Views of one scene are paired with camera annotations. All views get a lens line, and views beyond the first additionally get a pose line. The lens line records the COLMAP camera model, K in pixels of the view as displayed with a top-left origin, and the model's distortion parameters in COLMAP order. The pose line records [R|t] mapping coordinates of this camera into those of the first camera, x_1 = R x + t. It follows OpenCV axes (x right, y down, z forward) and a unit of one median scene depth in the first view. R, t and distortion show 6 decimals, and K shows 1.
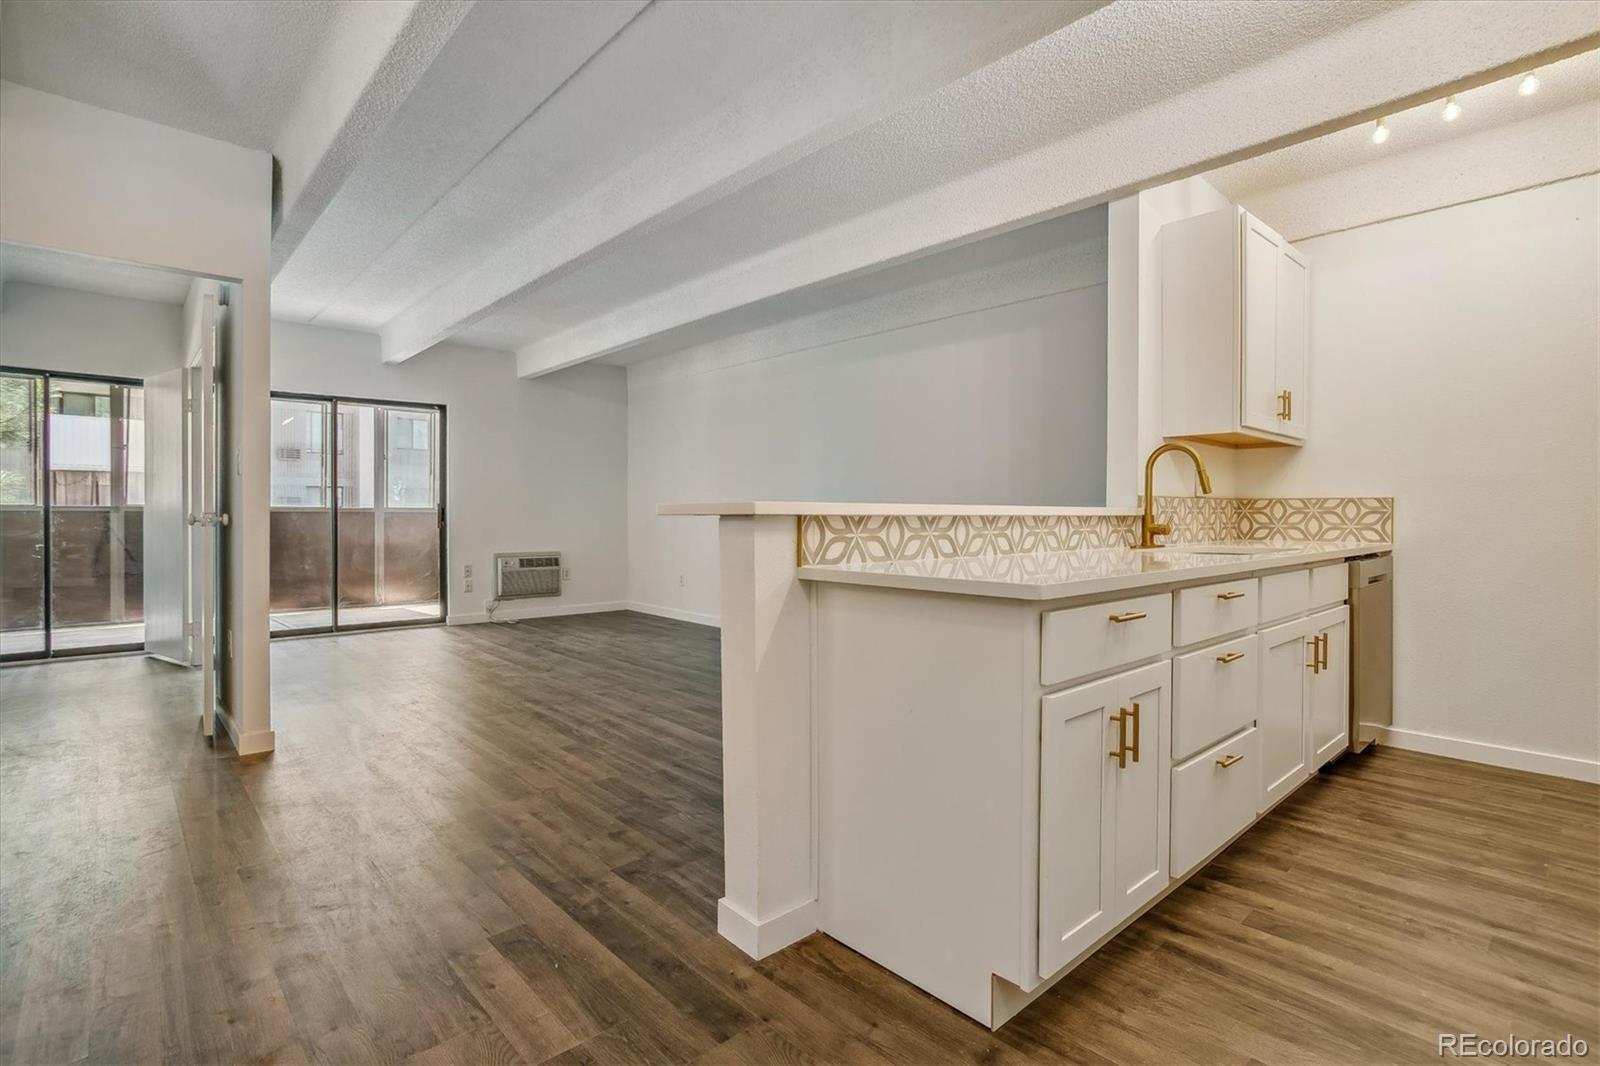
lens RADIAL K [[767.1, 0, 797.5], [0, 767.1, 523.2], [0, 0, 1]] dist [-0.058502, 0.036115]
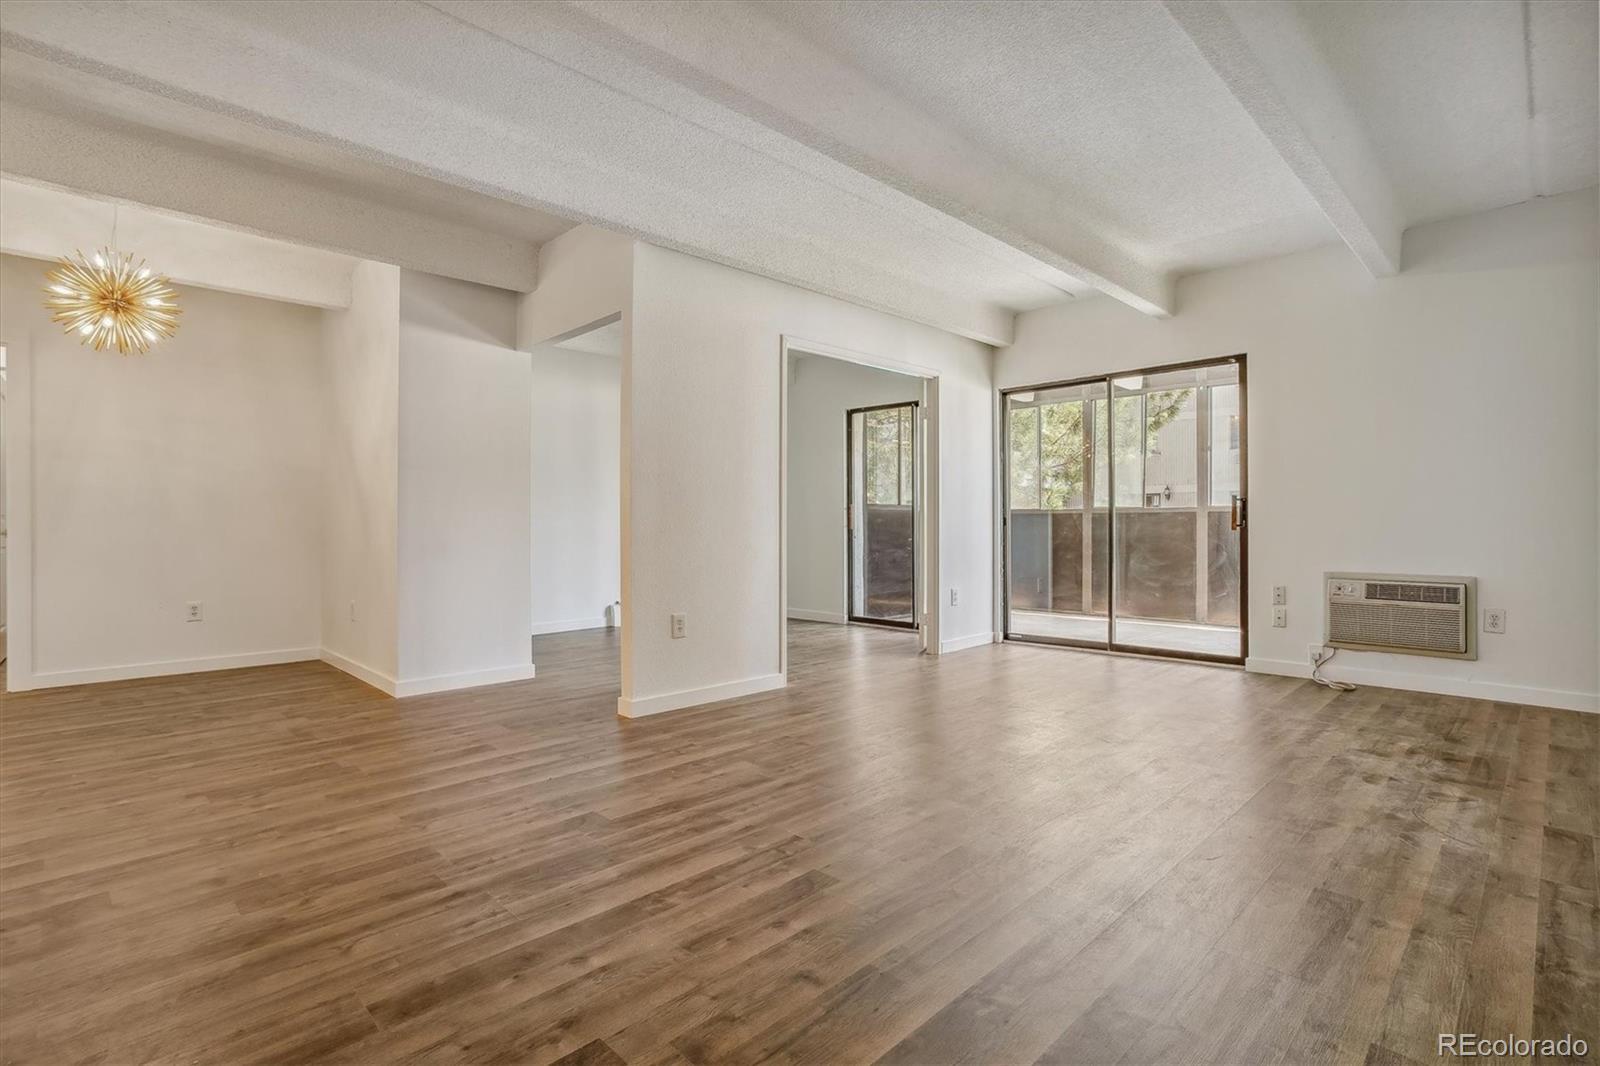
lens RADIAL K [[767.1, 0, 797.5], [0, 767.1, 523.2], [0, 0, 1]] dist [-0.058502, 0.036115]
pose [[0.029849, -0.002476, -0.999551, 0.546840], [-0.006557, 0.999975, -0.002673, 0.011823], [0.999533, 0.006634, 0.029832, 1.451223]]
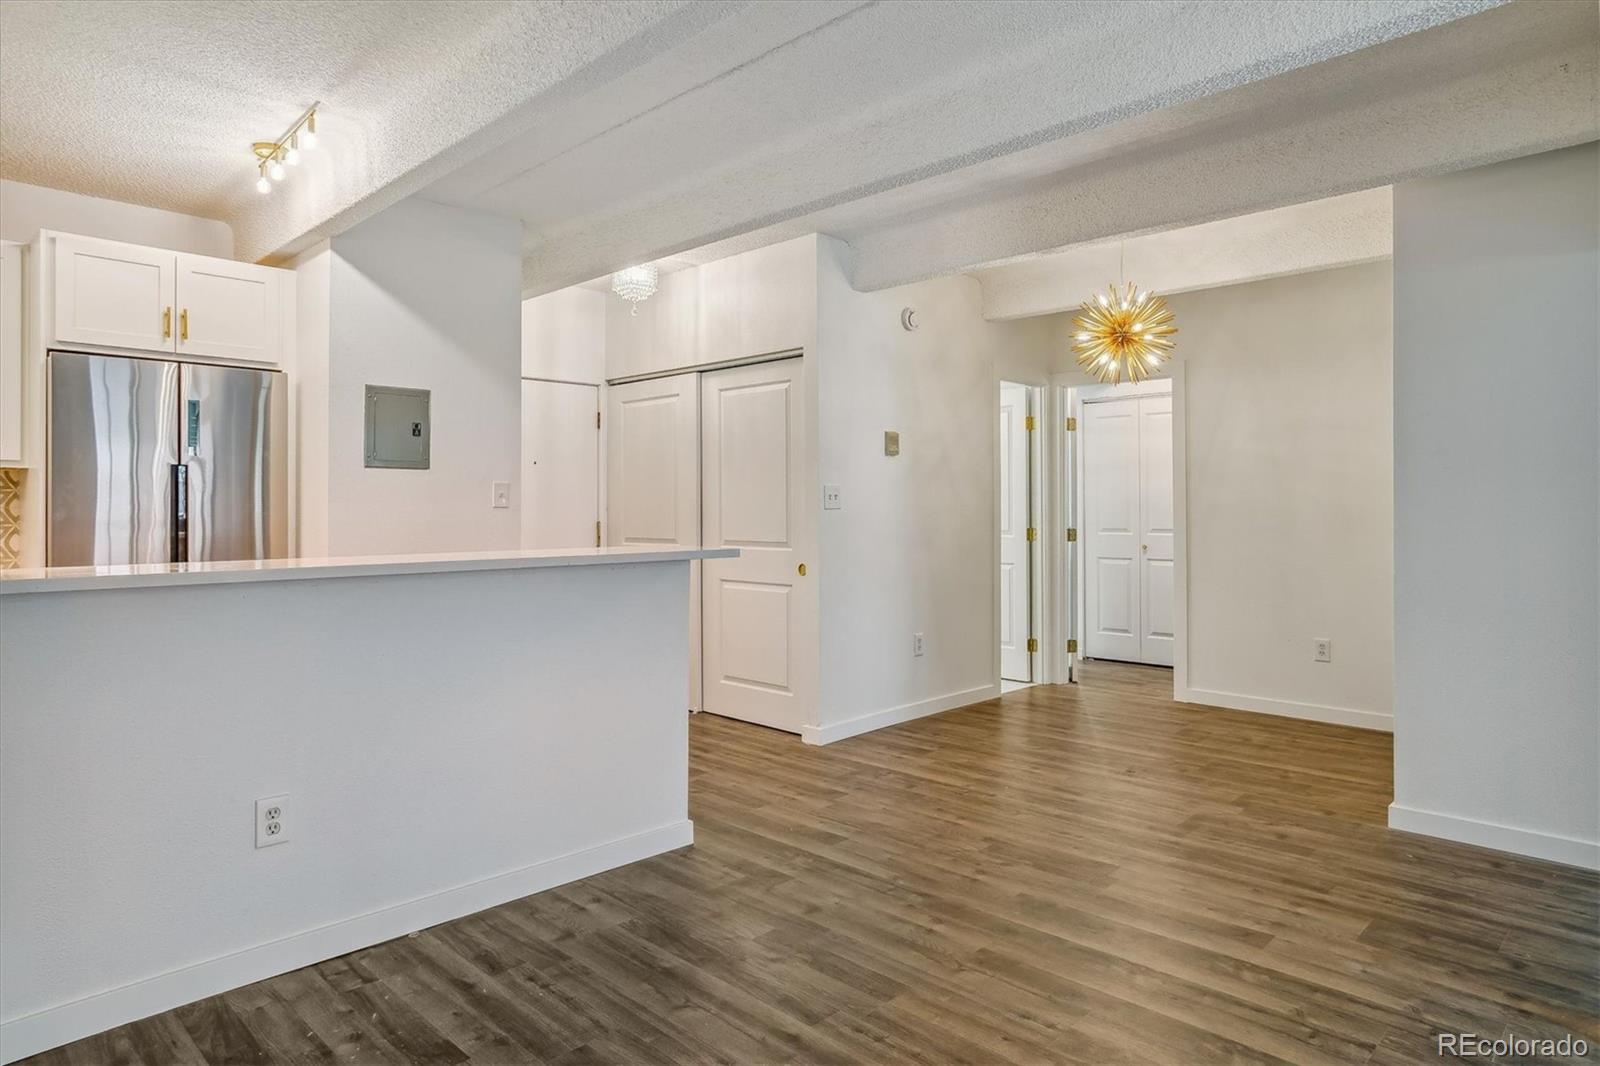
lens RADIAL K [[946.8, 0, 783.5], [0, 946.8, 460.3], [0, 0, 1]] dist [-0.001067, -0.000183]
pose [[-0.999233, -0.001186, -0.039144, -0.141847], [0.000433, 0.999145, -0.041331, -0.078031], [0.039160, -0.041316, -0.998378, 1.949914]]
